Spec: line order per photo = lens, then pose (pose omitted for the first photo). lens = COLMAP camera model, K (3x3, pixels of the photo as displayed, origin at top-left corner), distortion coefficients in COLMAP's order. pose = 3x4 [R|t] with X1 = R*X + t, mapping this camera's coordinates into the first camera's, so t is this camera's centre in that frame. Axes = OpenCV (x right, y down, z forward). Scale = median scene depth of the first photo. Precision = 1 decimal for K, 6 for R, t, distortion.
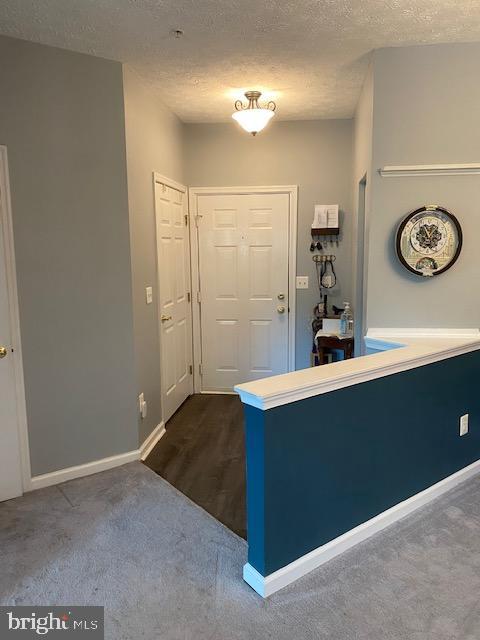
lens RADIAL K [[489.8, 0, 241.0], [0, 489.8, 321.5], [0, 0, 1]] dist [0.049773, -0.058406]
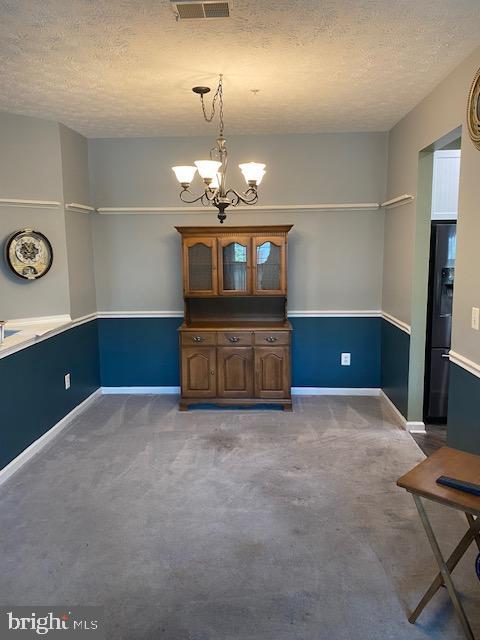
lens RADIAL K [[489.8, 0, 241.1], [0, 489.8, 320.2], [0, 0, 1]] dist [0.049773, -0.058406]
pose [[0.658146, -0.105754, 0.745426, -0.283974], [0.106837, 0.993185, 0.046576, 0.020282], [-0.745272, 0.048985, 0.664959, -0.361420]]
